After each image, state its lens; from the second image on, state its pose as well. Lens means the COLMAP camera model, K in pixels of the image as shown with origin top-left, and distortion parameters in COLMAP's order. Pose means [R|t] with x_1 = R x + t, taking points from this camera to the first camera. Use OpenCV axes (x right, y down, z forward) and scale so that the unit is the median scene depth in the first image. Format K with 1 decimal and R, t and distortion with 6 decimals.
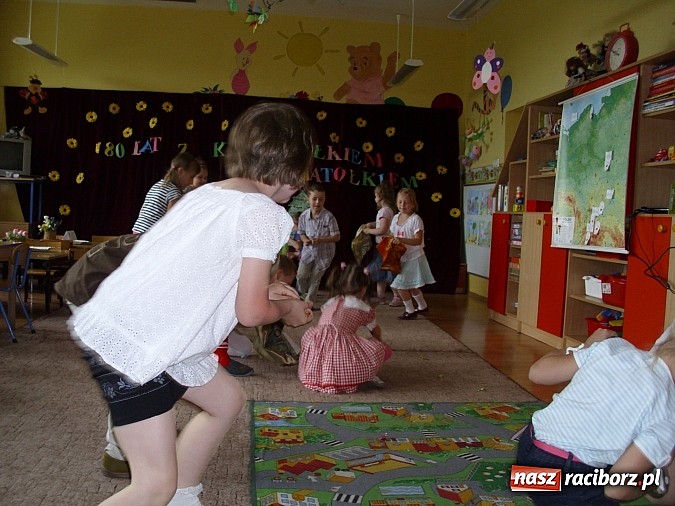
lens RADIAL K [[713.6, 0, 330.0], [0, 713.6, 256.5], [0, 0, 1]] dist [-0.280386, 0.337364]
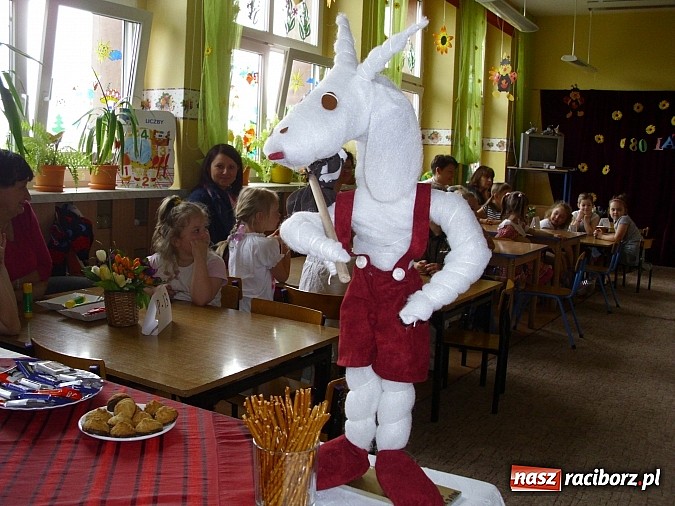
lens RADIAL K [[713.6, 0, 330.0], [0, 713.6, 256.5], [0, 0, 1]] dist [-0.280386, 0.337364]
pose [[0.799746, 0.069105, -0.596347, -0.041178], [-0.040904, 0.997317, 0.060714, -0.020959], [0.598943, -0.024163, 0.800427, -0.183794]]
